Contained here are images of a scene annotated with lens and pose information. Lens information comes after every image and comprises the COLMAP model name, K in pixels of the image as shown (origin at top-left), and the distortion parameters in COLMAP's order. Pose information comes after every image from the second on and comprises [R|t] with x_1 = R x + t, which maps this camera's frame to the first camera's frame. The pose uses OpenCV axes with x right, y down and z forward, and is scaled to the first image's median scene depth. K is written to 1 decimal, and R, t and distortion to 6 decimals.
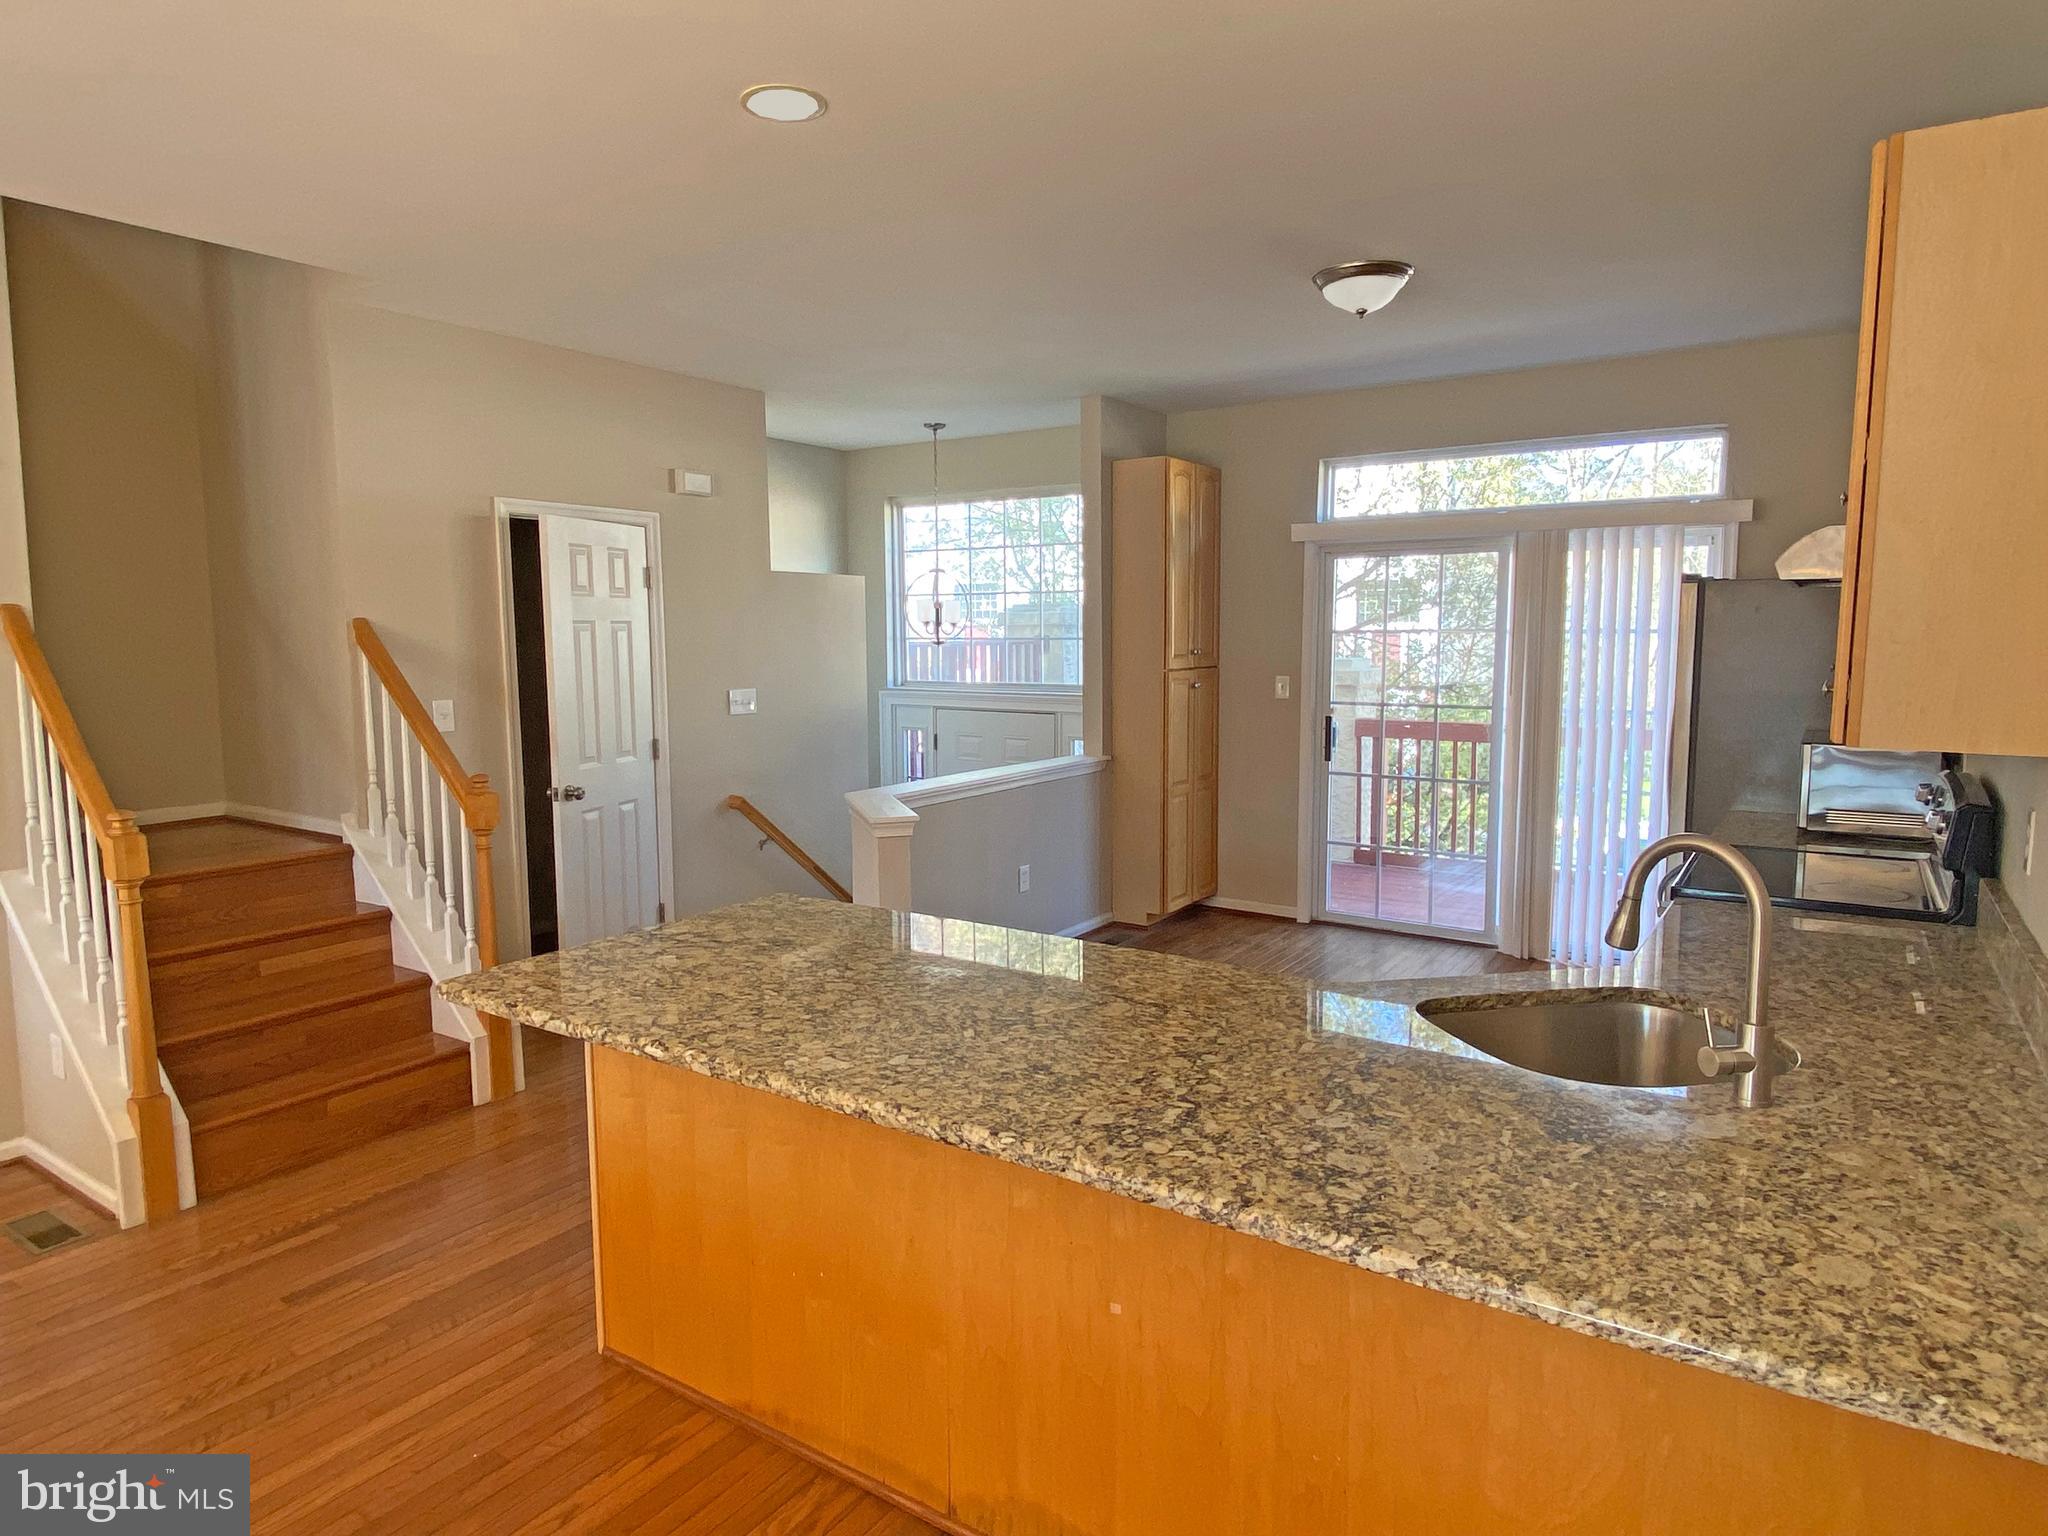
lens RADIAL K [[1186.8, 0, 1032.2], [0, 1186.8, 762.5], [0, 0, 1]] dist [0.011528, -0.007388]
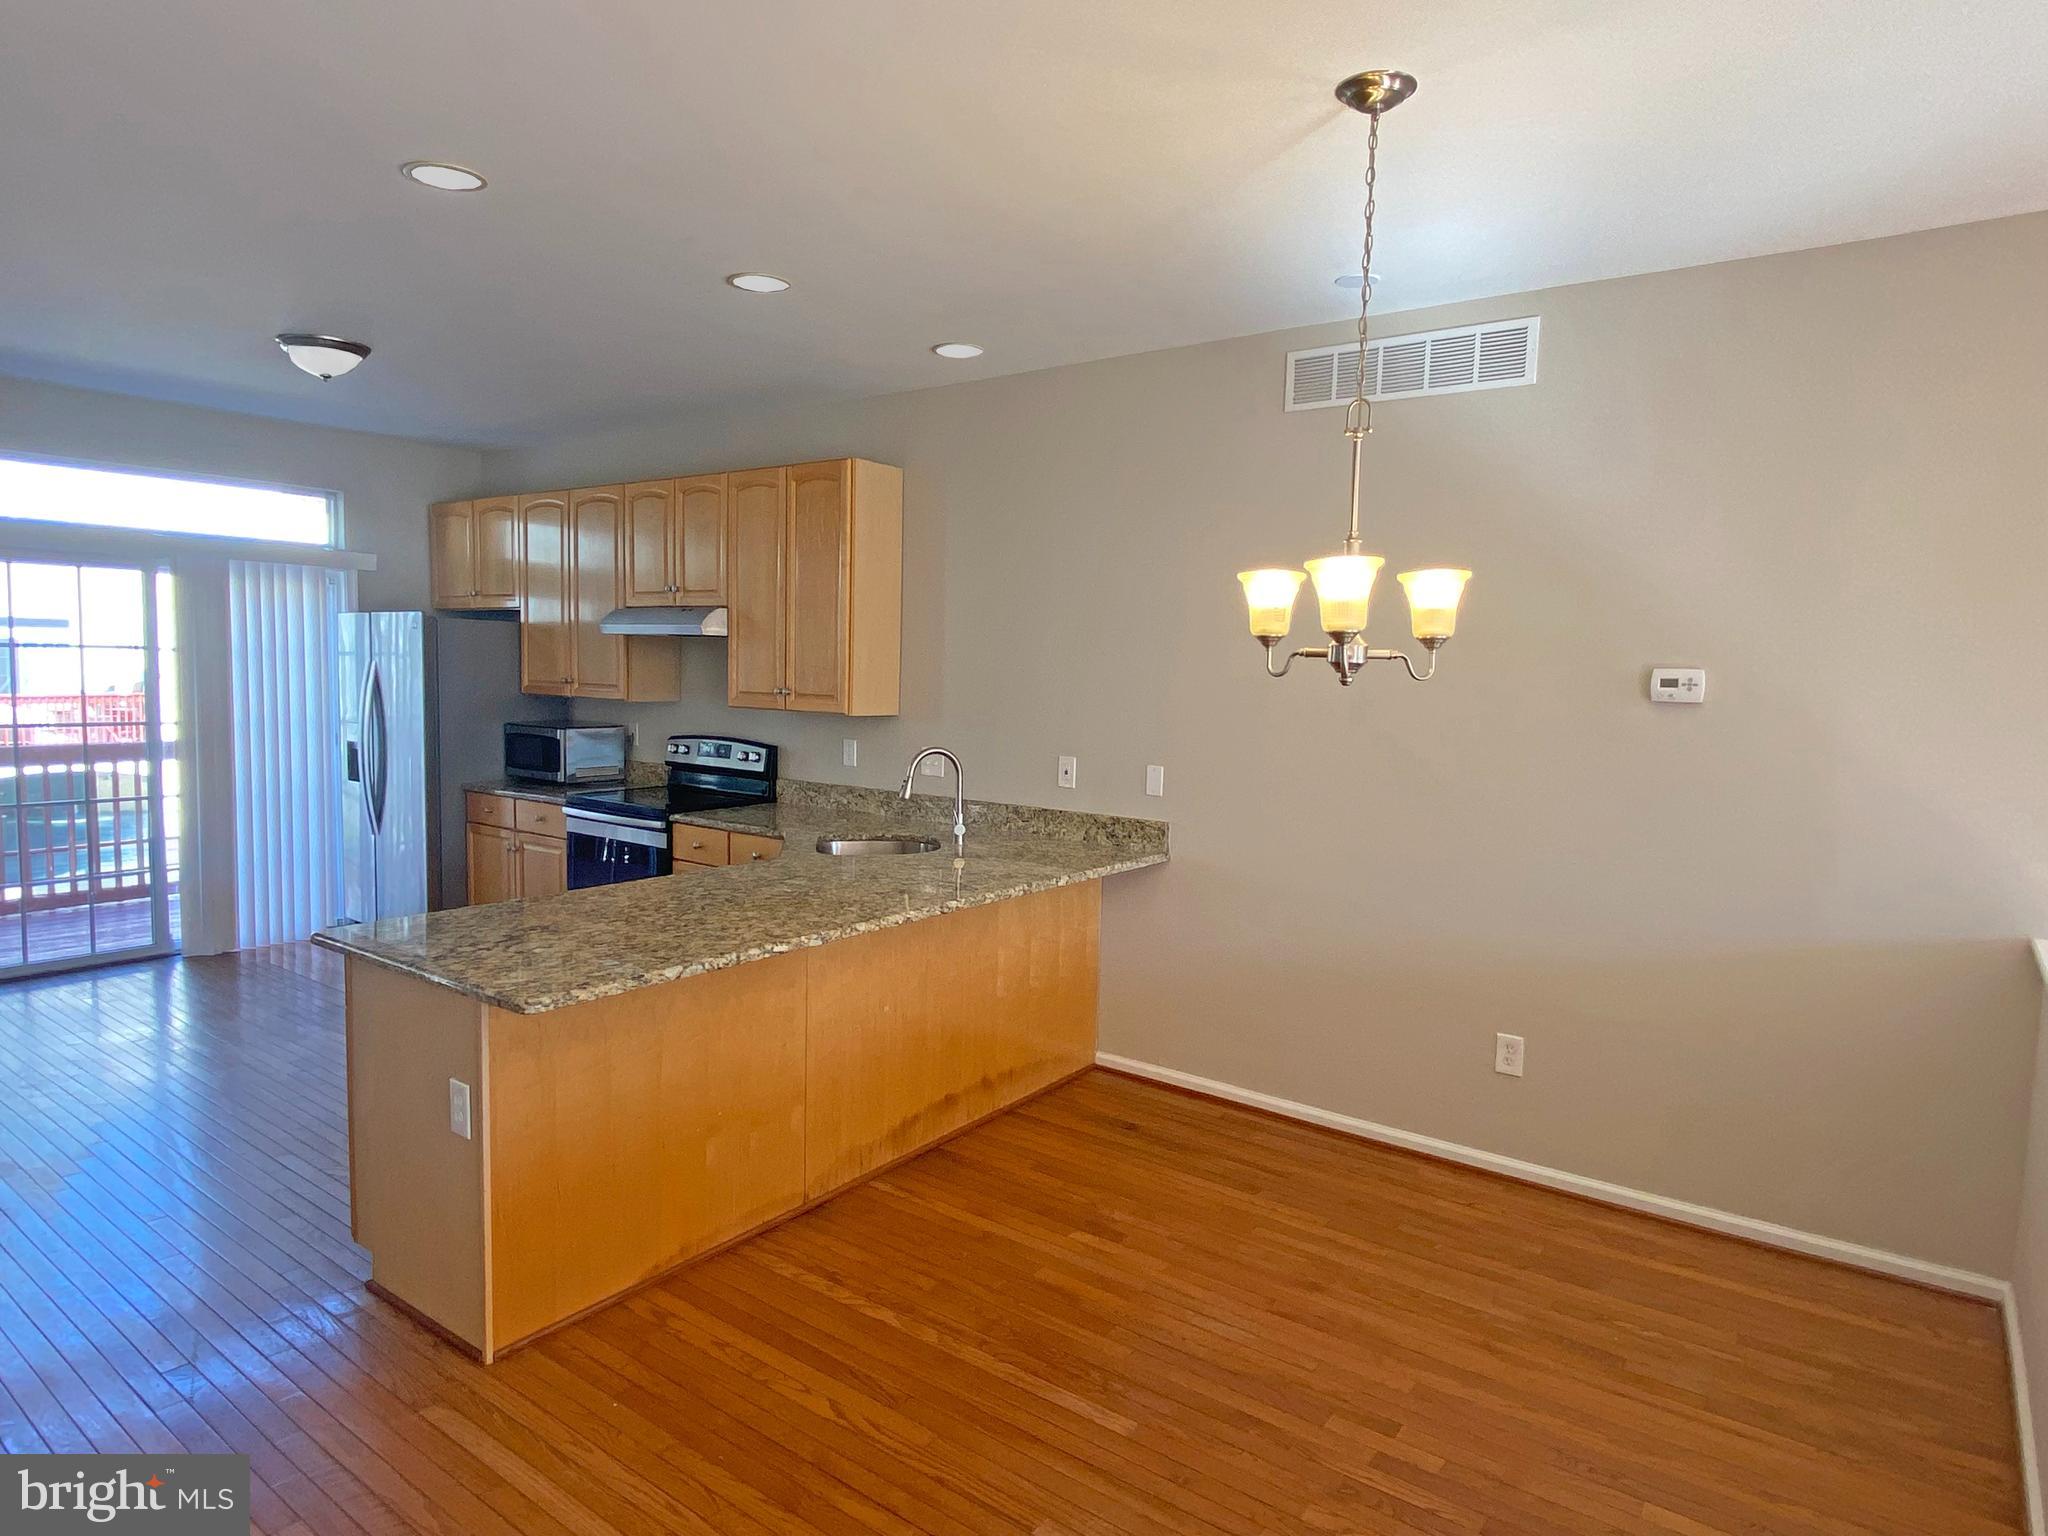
lens RADIAL K [[1186.8, 0, 1031.9], [0, 1186.8, 766.3], [0, 0, 1]] dist [0.011528, -0.007388]
pose [[0.042969, -0.077602, 0.996058, -1.401402], [0.084476, 0.993691, 0.073773, -0.051011], [-0.995499, 0.080973, 0.049253, 0.478034]]
